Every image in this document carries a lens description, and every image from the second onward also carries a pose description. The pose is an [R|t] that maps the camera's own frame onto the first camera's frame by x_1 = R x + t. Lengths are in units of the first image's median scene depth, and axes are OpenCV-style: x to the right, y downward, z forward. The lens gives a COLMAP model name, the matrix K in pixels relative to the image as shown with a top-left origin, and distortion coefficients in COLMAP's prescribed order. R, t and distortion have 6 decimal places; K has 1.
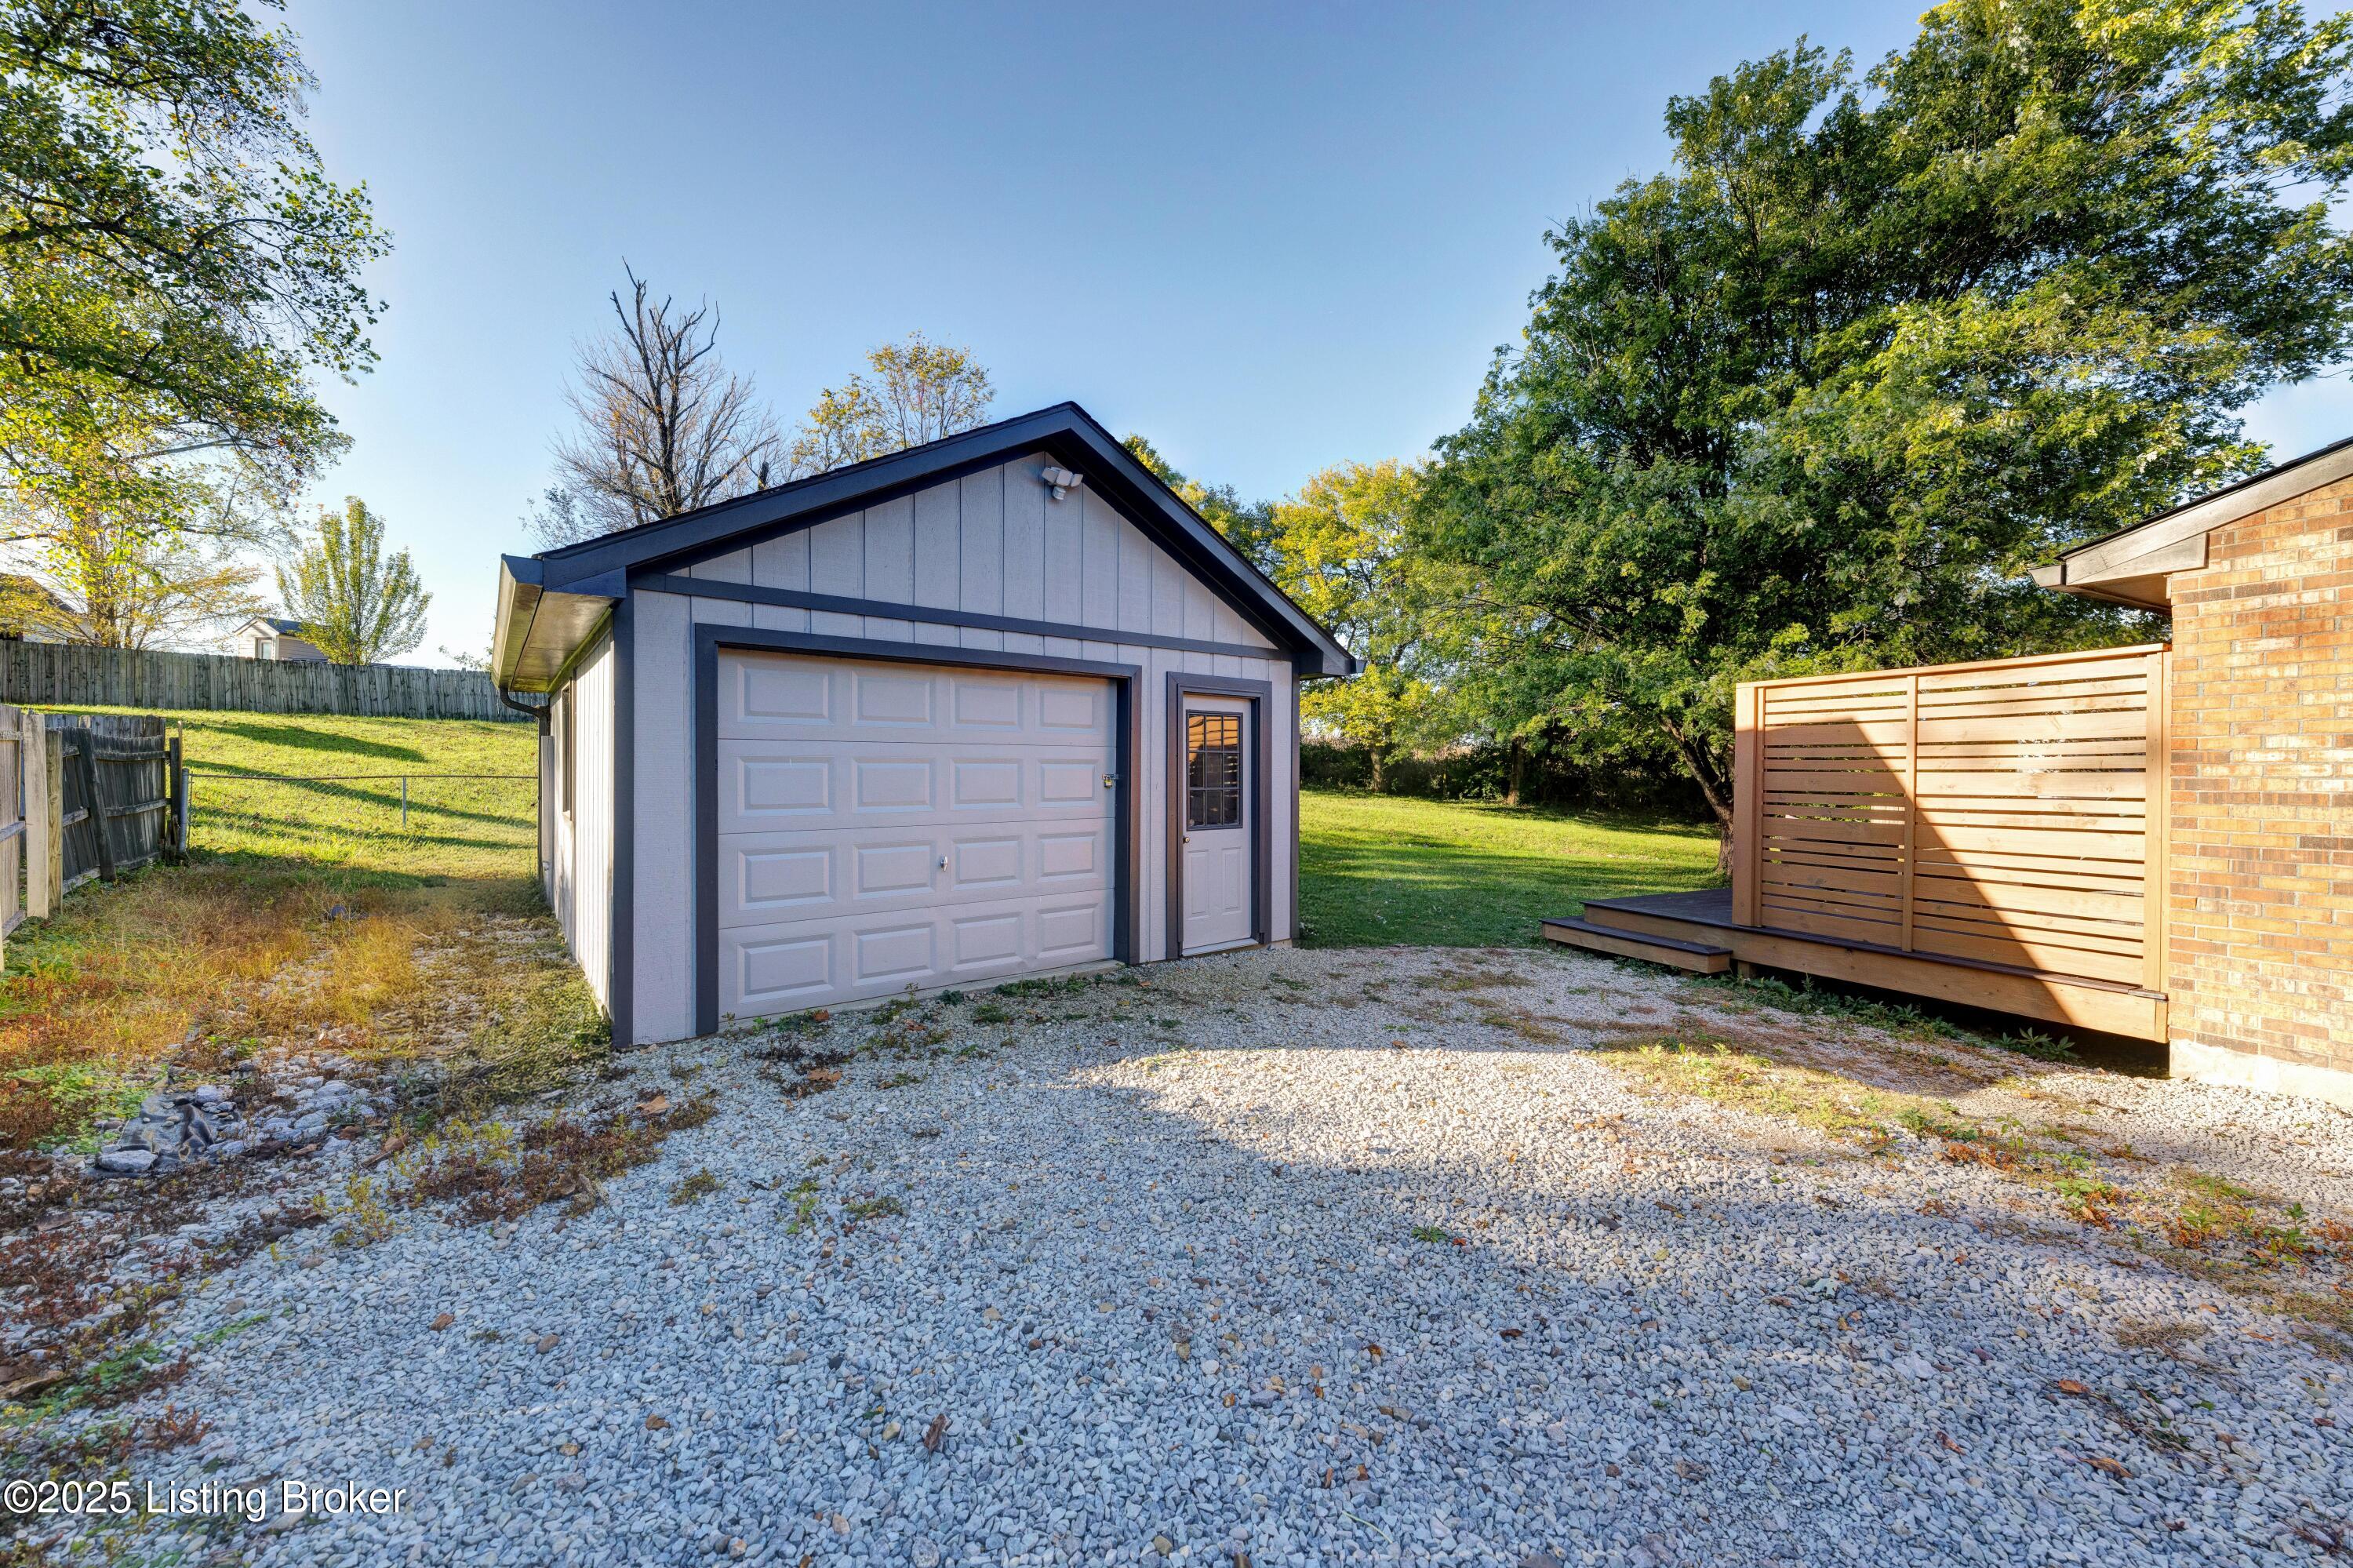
lens RADIAL K [[867.8, 0, 1189.8], [0, 867.8, 782.4], [0, 0, 1]] dist [-0.002149, -0.000242]
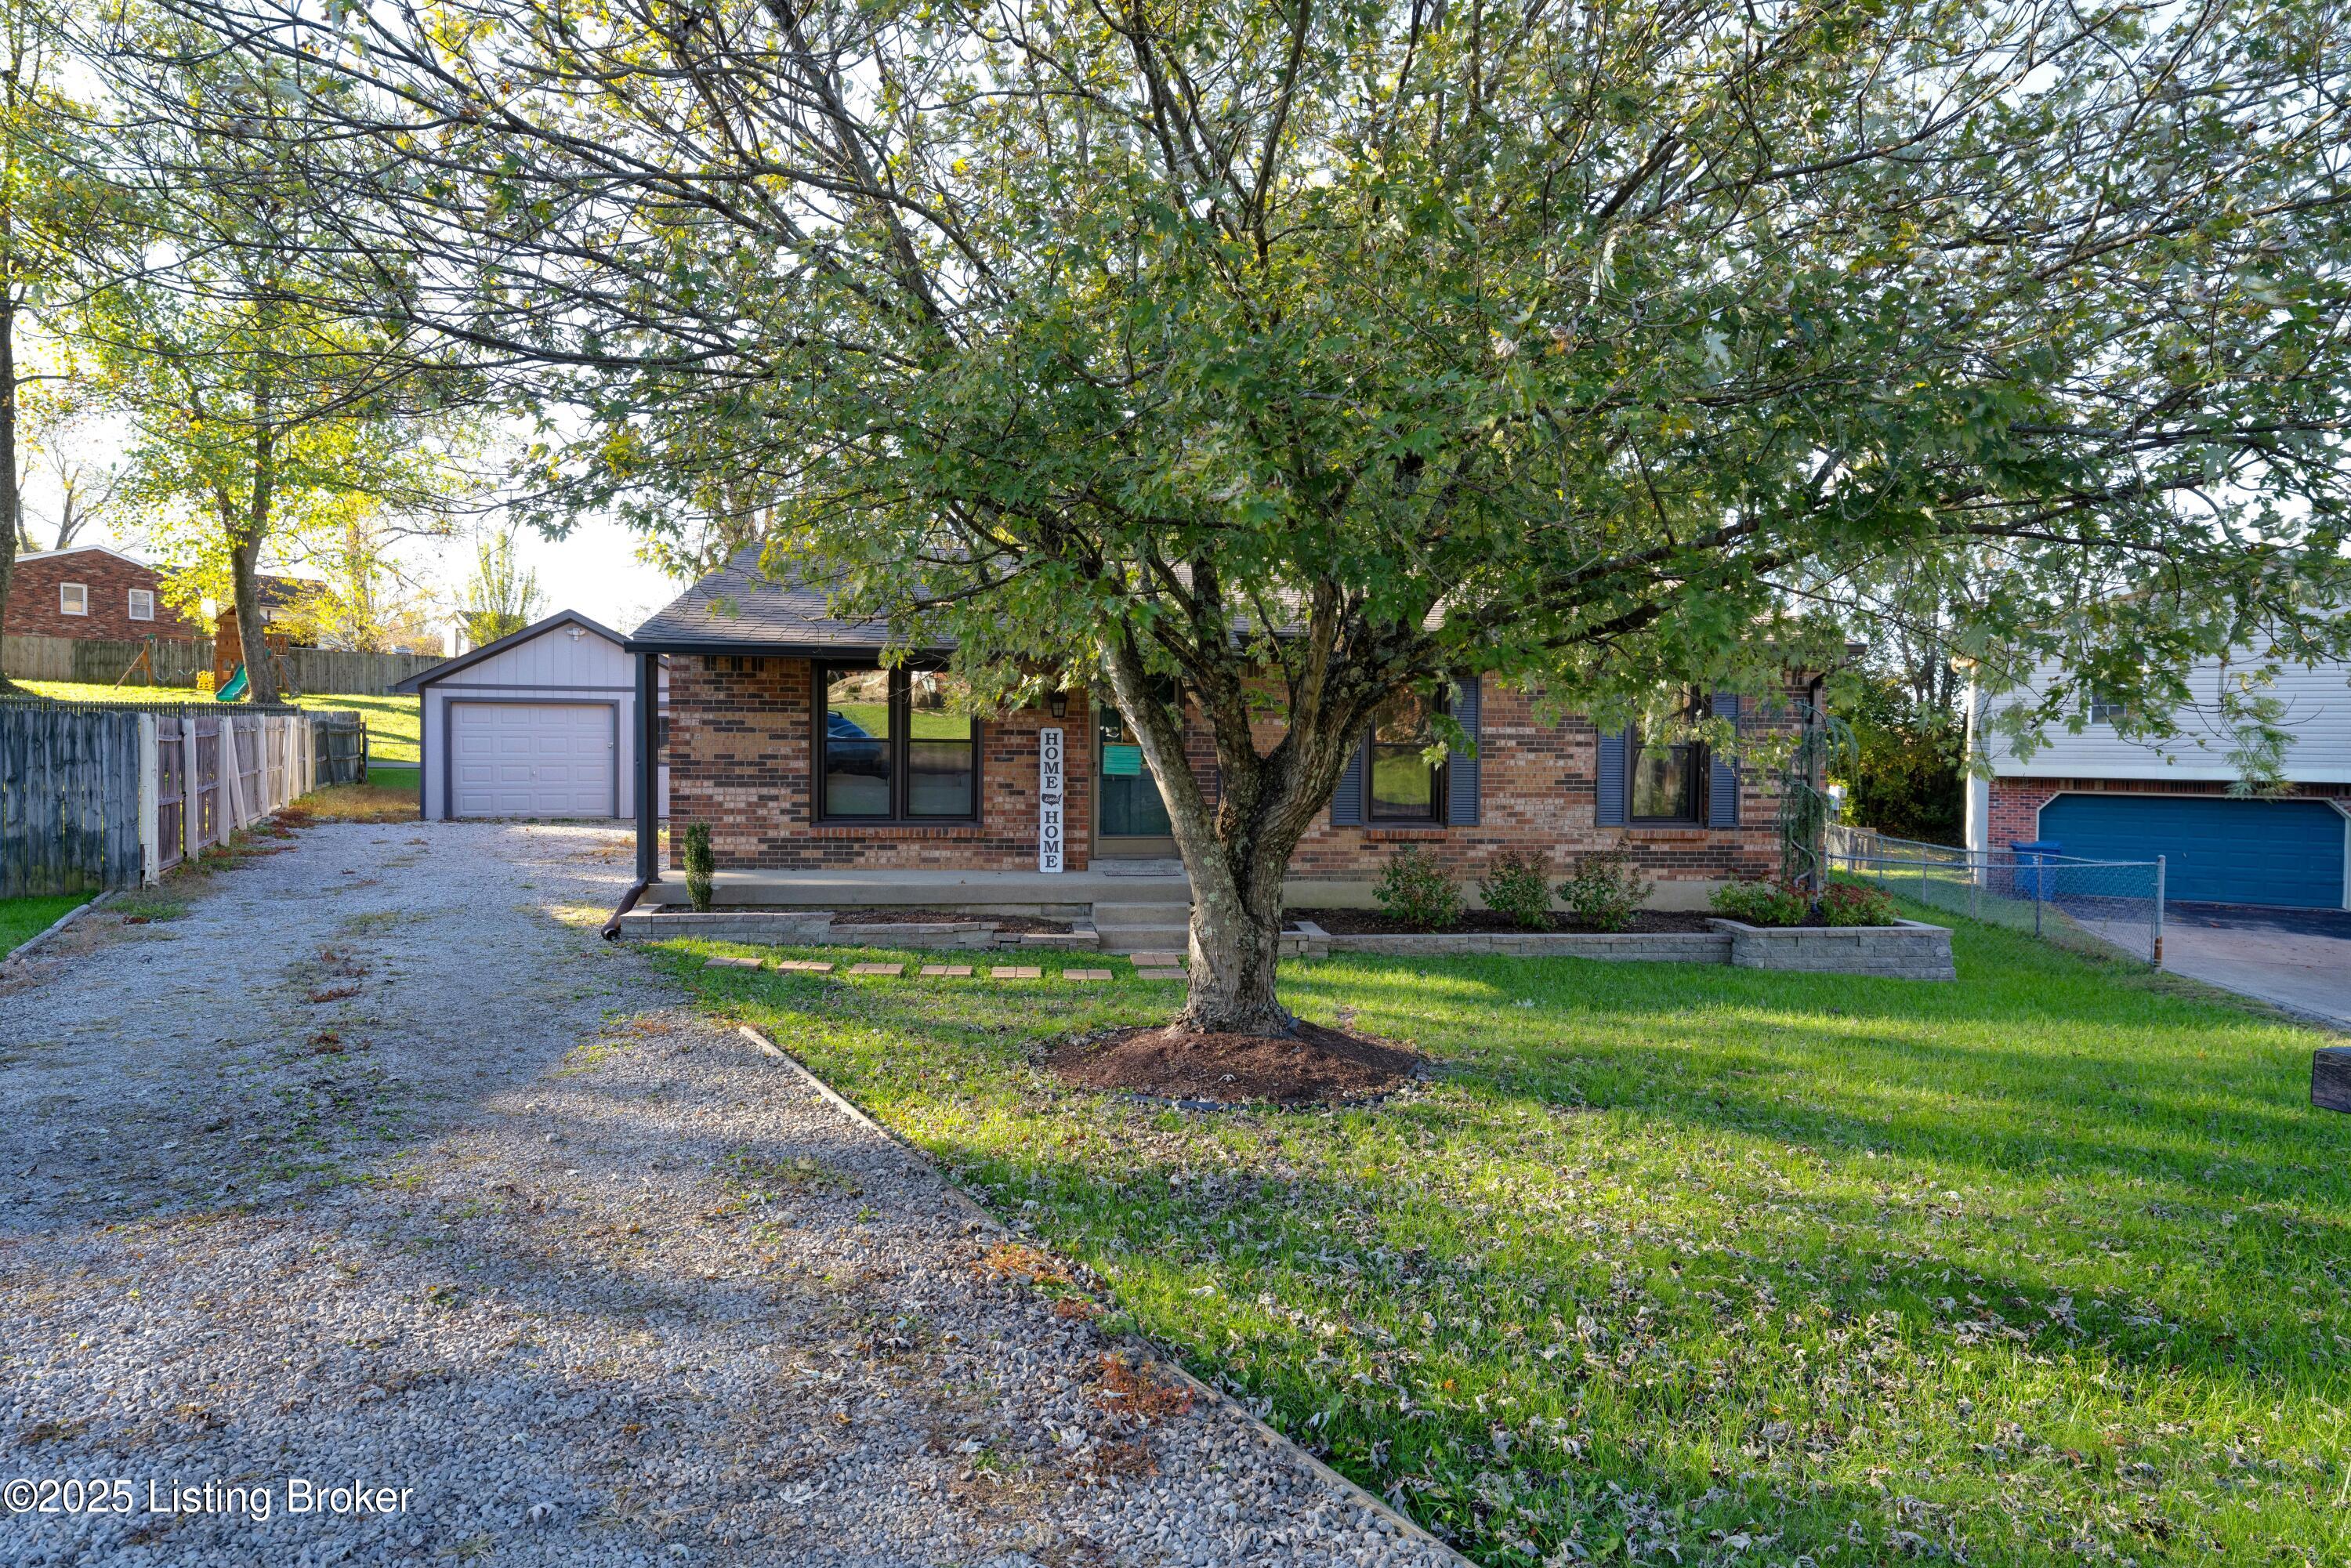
lens RADIAL K [[1290.3, 0, 1165.1], [0, 1290.3, 772.3], [0, 0, 1]] dist [0.001474, 0.000489]
pose [[0.936936, 0.015073, -0.349175, 0.648518], [-0.012504, 0.999876, 0.009612, 0.004611], [0.349276, -0.004640, 0.937008, -0.462625]]
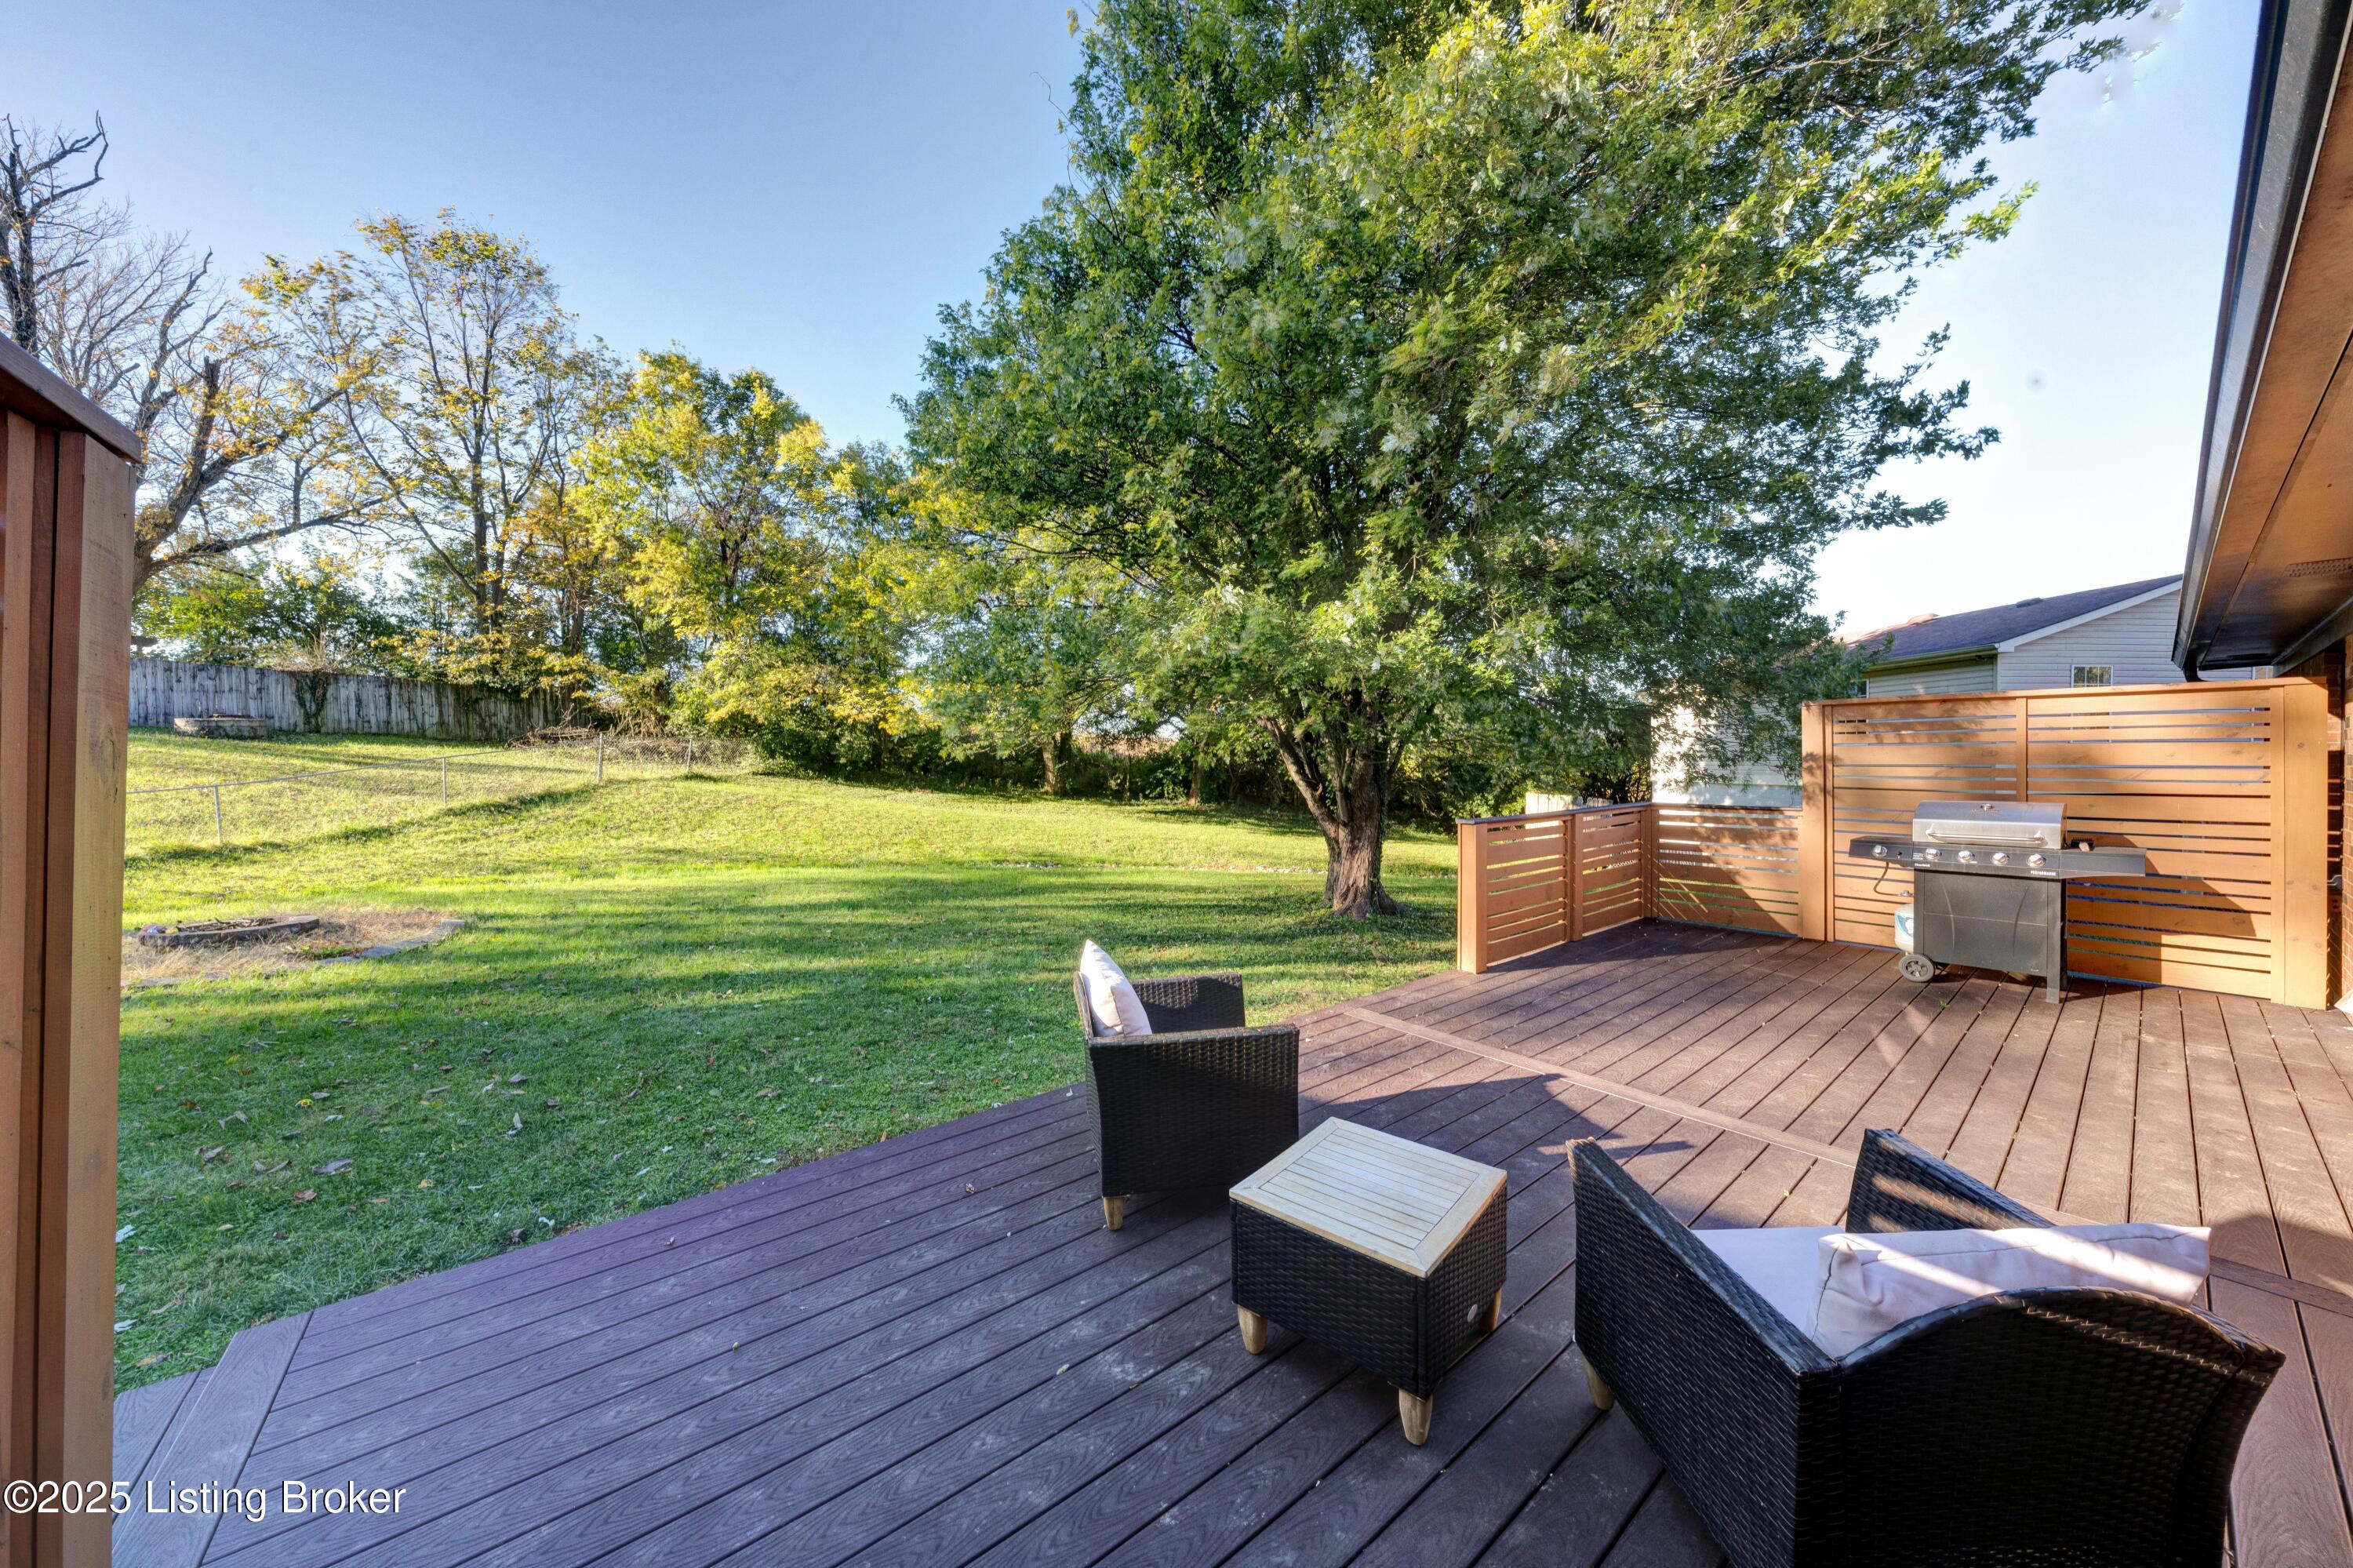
lens RADIAL K [[810.3, 0, 1176.5], [0, 810.3, 784.0], [0, 0, 1]] dist [-0.002816, -0.000092]
pose [[0.975723, -0.015291, 0.218475, 0.200166], [0.013505, 0.999862, 0.009665, -0.007513], [-0.218593, -0.006480, 0.975795, 0.199008]]
